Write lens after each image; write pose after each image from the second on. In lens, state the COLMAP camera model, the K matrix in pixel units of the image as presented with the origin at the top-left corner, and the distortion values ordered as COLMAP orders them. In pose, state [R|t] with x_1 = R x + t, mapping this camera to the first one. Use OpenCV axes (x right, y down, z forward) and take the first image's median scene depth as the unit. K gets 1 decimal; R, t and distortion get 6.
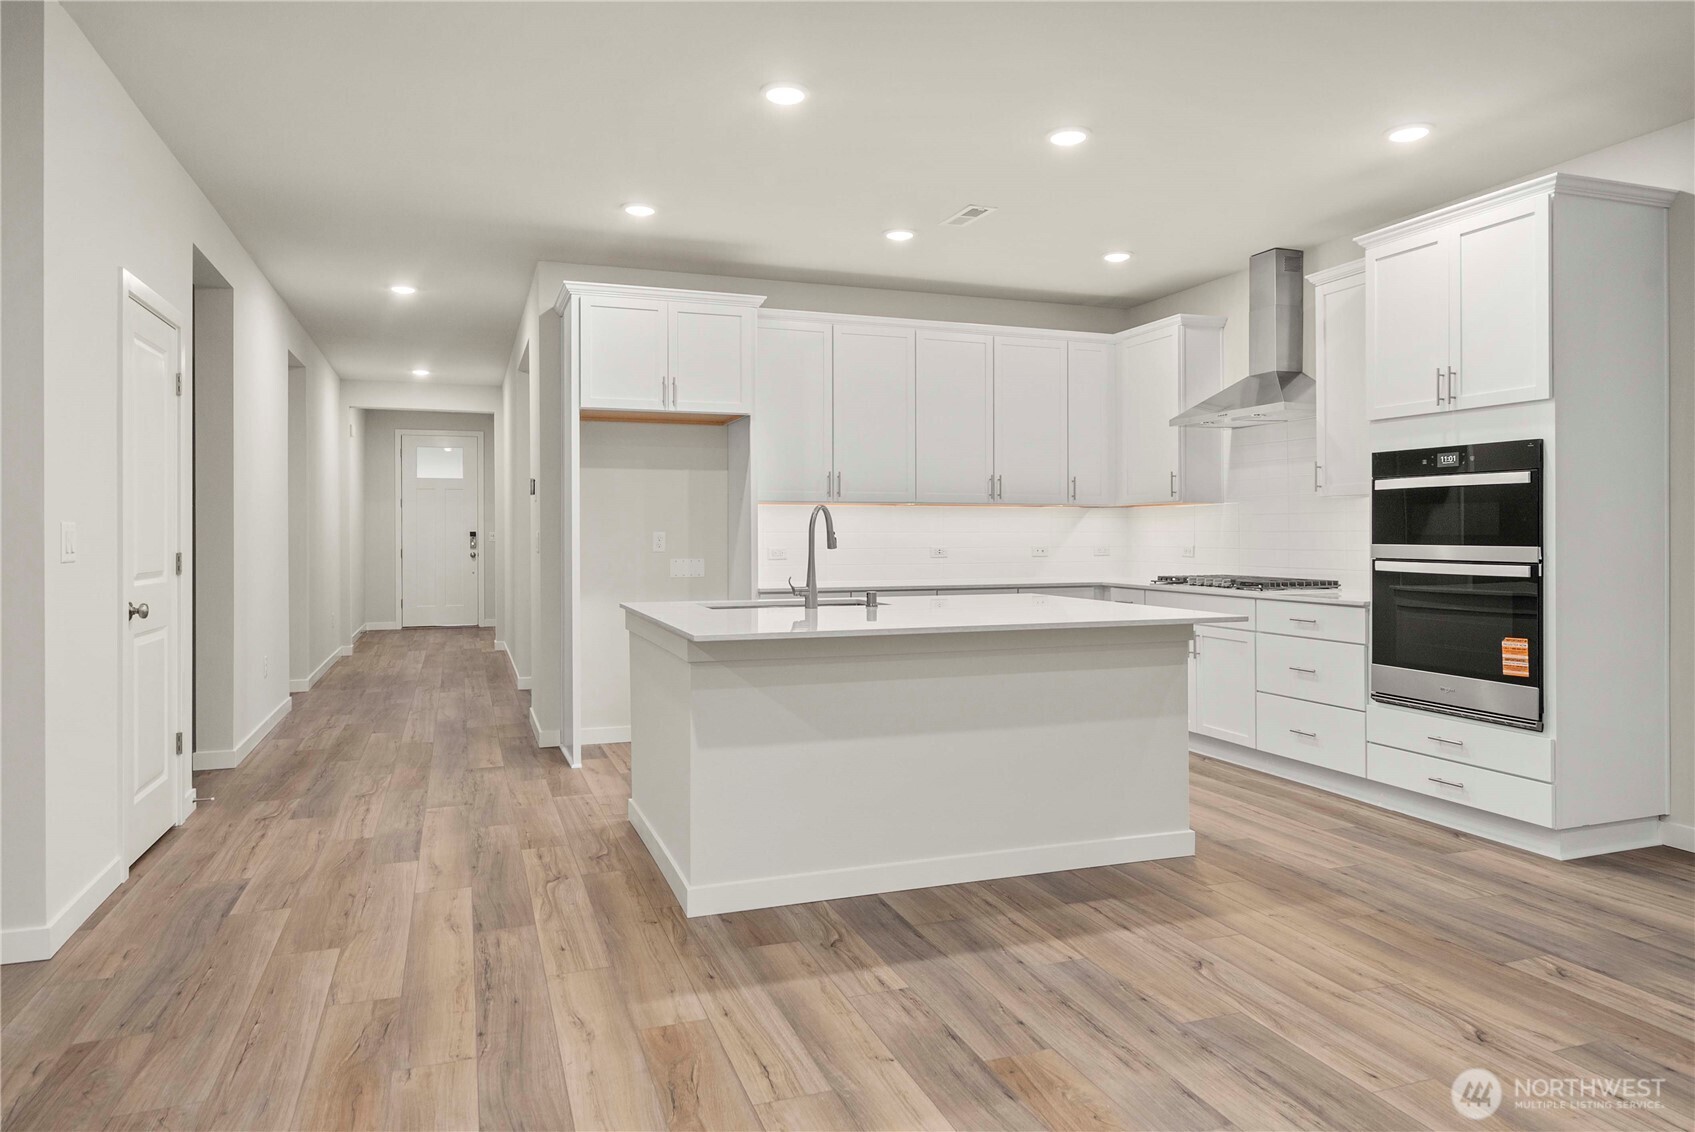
lens RADIAL K [[1064.2, 0, 846.2], [0, 1064.2, 534.1], [0, 0, 1]] dist [0.000229, 0.001241]
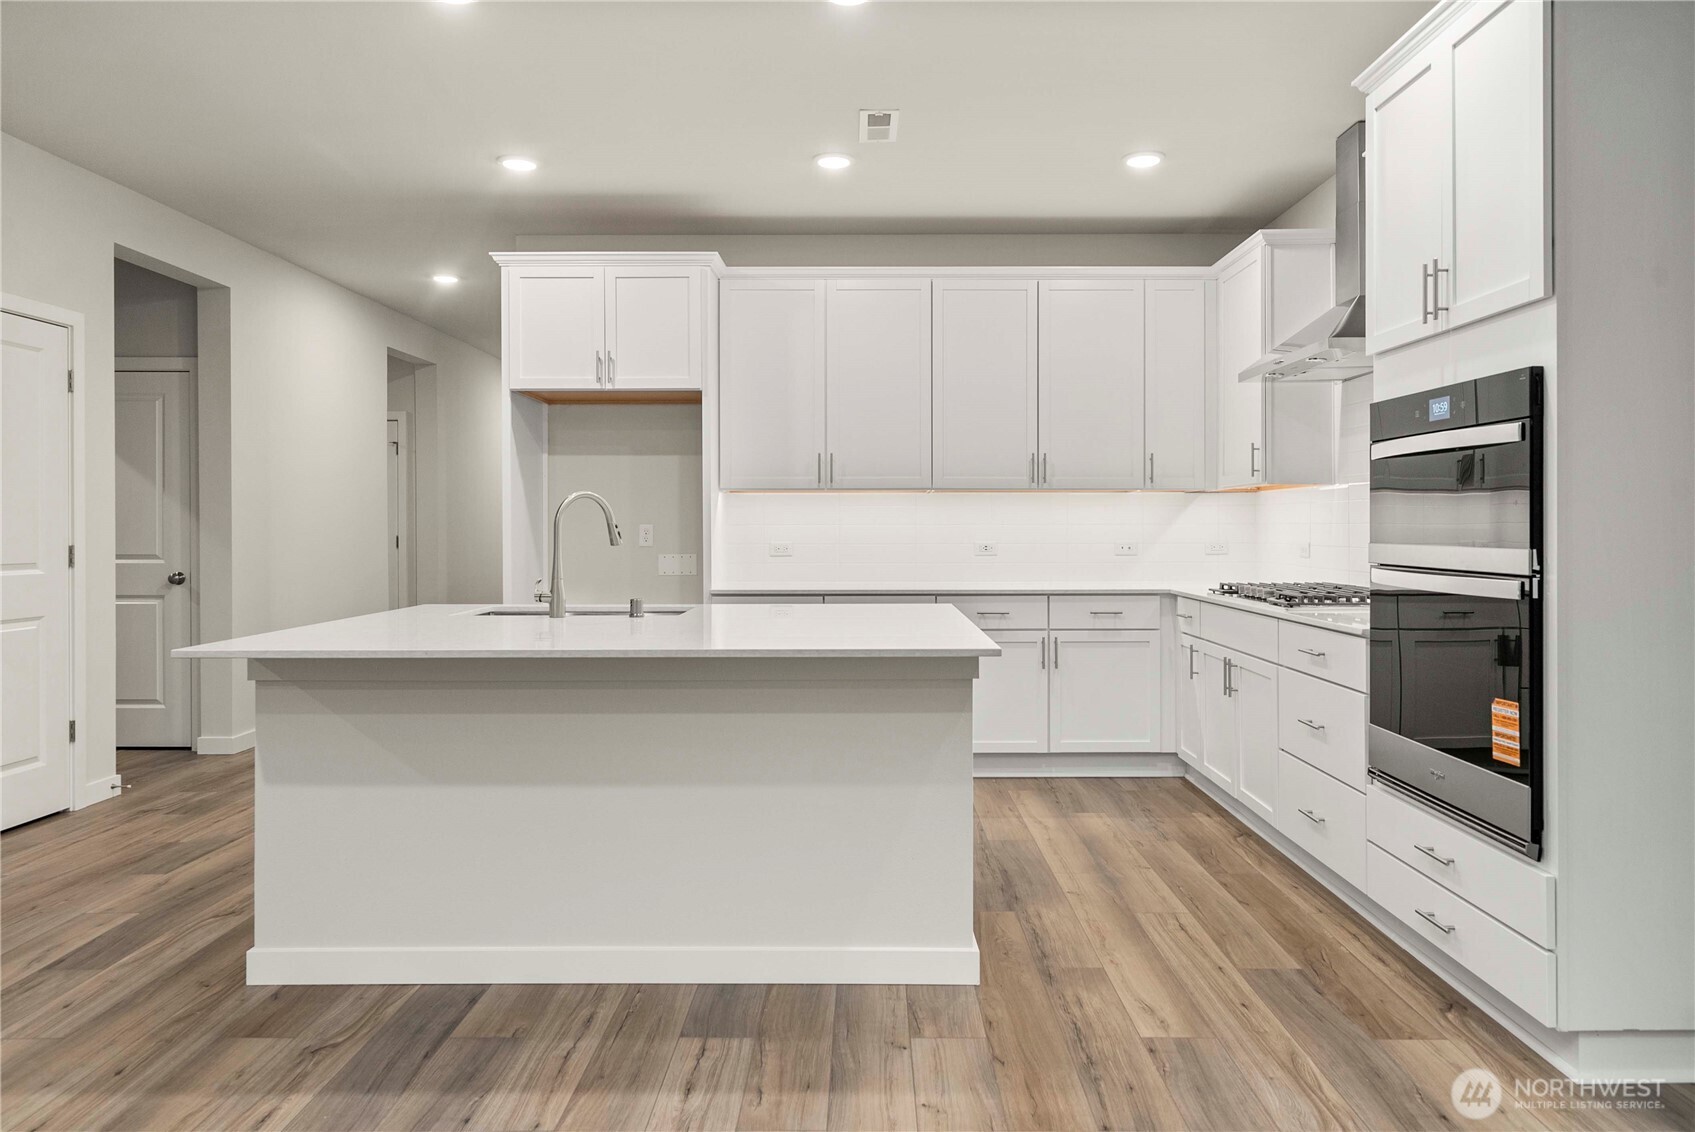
lens RADIAL K [[1101.5, 0, 859.5], [0, 1101.5, 529.3], [0, 0, 1]] dist [0.000347, 0.001528]
pose [[0.939948, 0.000595, -0.341316, 0.497184], [0.000472, 0.999995, 0.003043, -0.000952], [0.341316, -0.003021, 0.939944, 0.289063]]
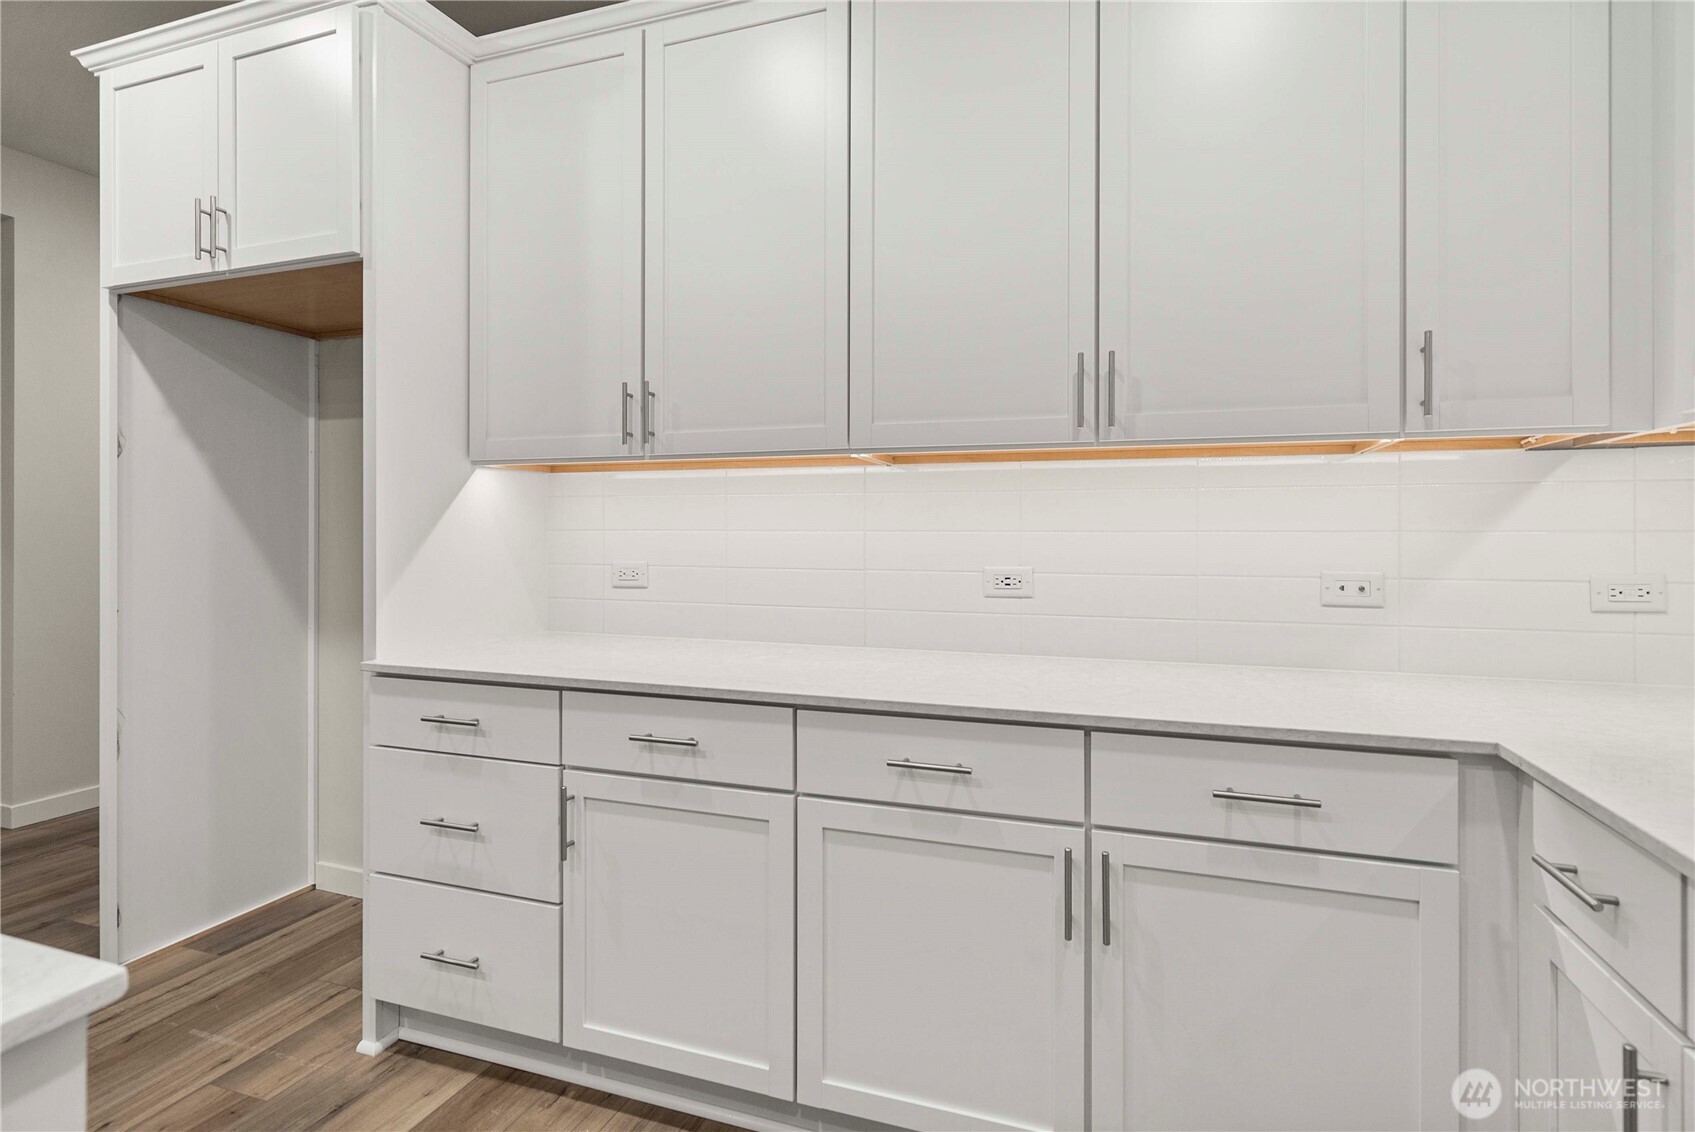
lens RADIAL K [[833.6, 0, 847.0], [0, 833.6, 534.3], [0, 0, 1]] dist [-0.000960, -0.000159]
pose [[0.772927, 0.004549, -0.634478, 0.405469], [-0.004002, 0.999989, 0.002294, -0.001542], [0.634482, 0.000766, 0.772937, 1.268714]]
